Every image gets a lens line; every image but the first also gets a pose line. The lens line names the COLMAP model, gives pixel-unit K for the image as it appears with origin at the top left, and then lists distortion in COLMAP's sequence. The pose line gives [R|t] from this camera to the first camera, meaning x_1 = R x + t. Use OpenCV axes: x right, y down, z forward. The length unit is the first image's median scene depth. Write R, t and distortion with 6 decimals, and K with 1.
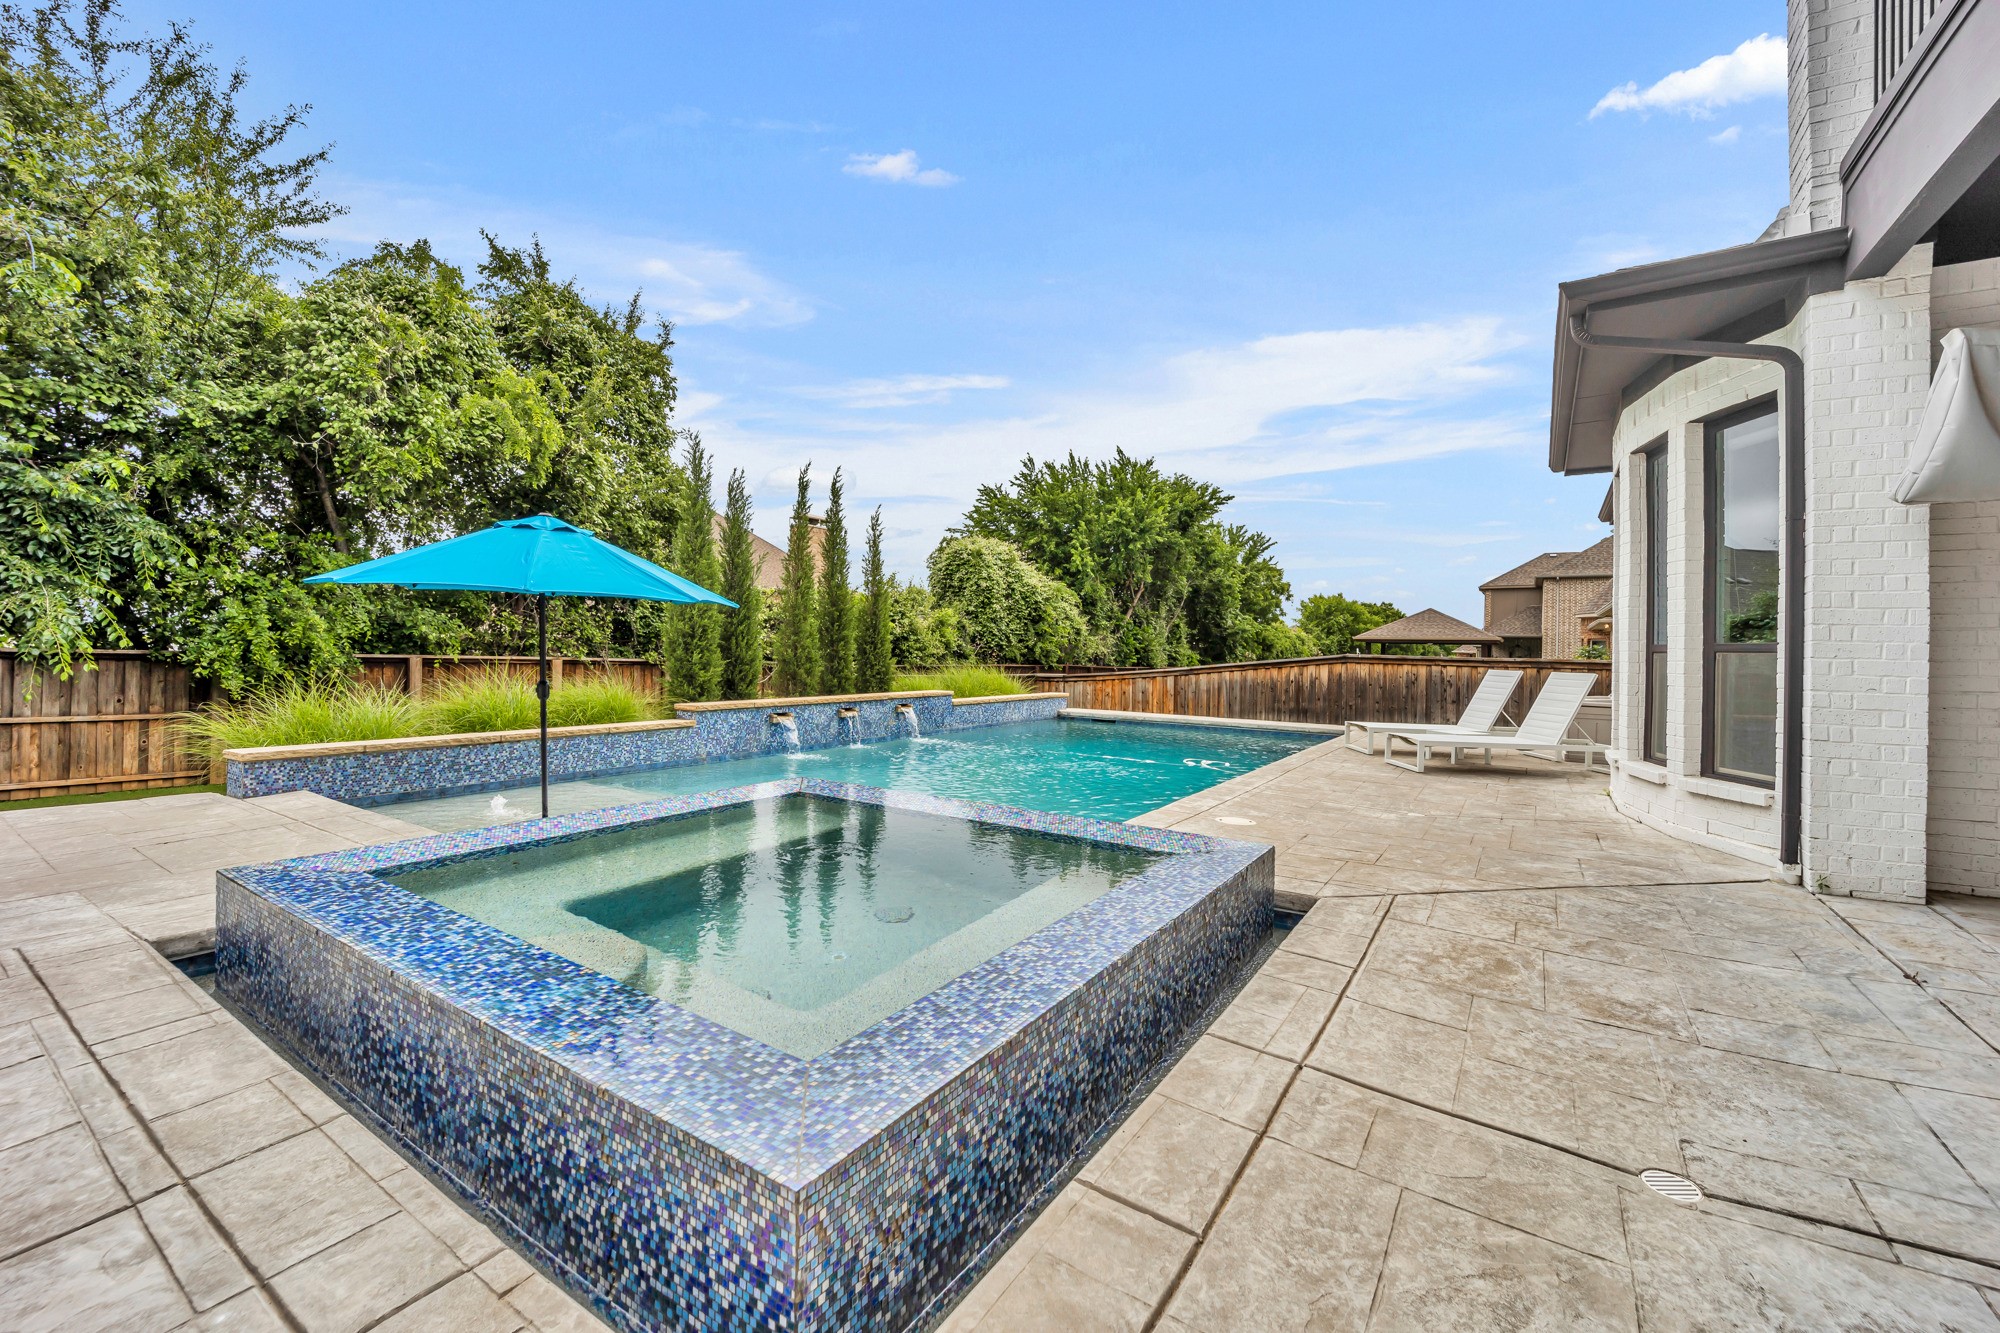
lens RADIAL K [[818.5, 0, 1007.4], [0, 818.5, 652.9], [0, 0, 1]] dist [-0.016634, 0.000428]
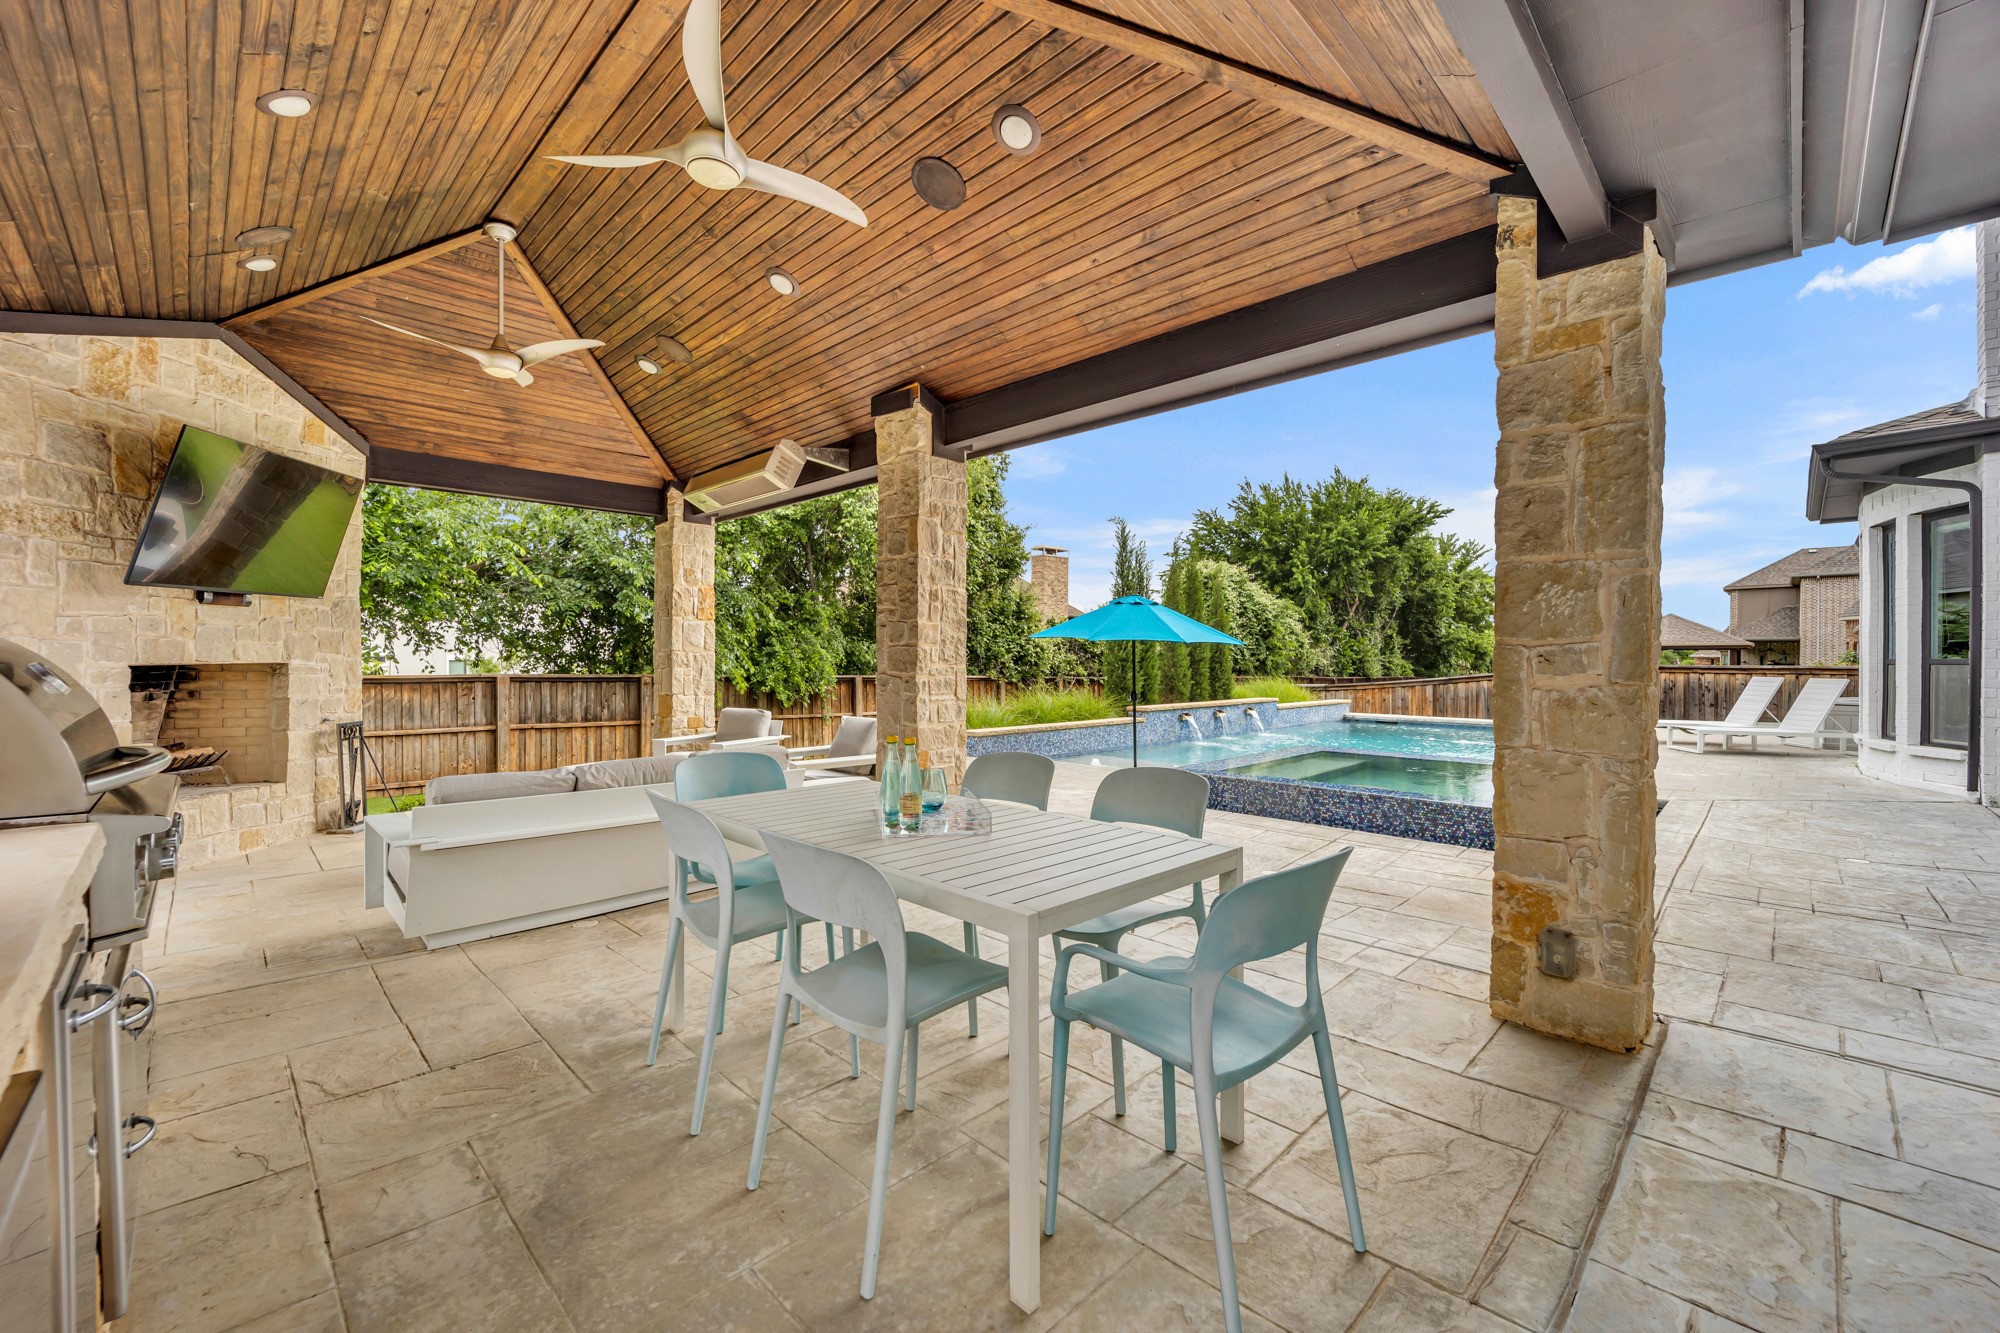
lens RADIAL K [[818.5, 0, 1012.4], [0, 818.5, 669.5], [0, 0, 1]] dist [-0.016634, 0.000428]
pose [[0.981474, -0.013909, -0.191089, -0.091814], [0.014951, 0.999880, 0.004012, -0.004131], [0.191010, -0.006794, 0.981565, -0.139114]]
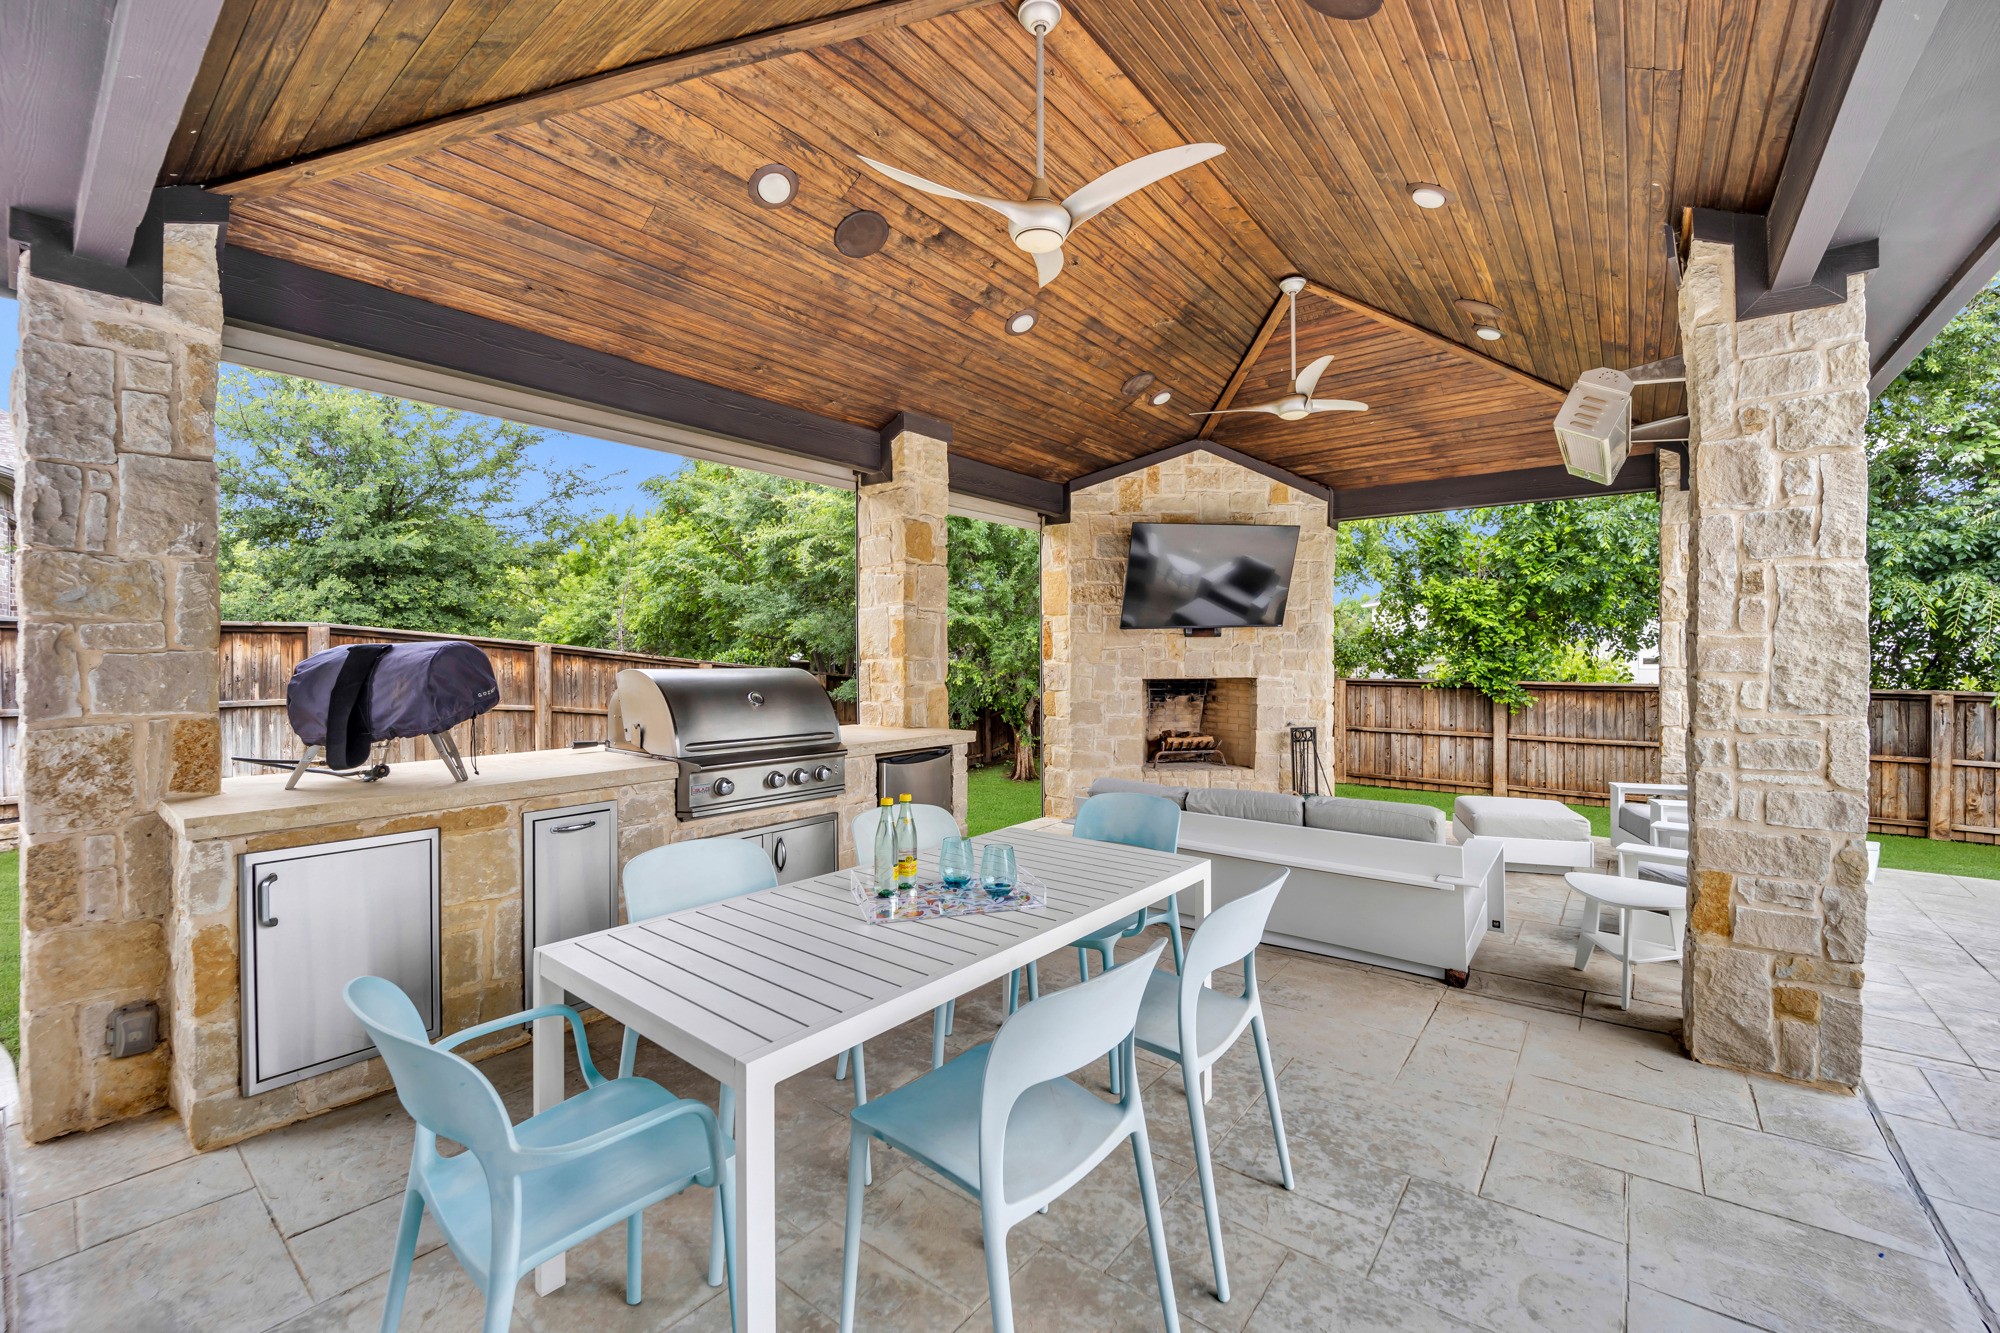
lens RADIAL K [[818.5, 0, 1000.1], [0, 818.5, 656.3], [0, 0, 1]] dist [-0.016634, 0.000428]
pose [[-0.095486, -0.016001, -0.995302, -0.044869], [-0.005988, 0.999862, -0.015500, -0.009110], [0.995413, 0.004480, -0.095568, -0.049576]]
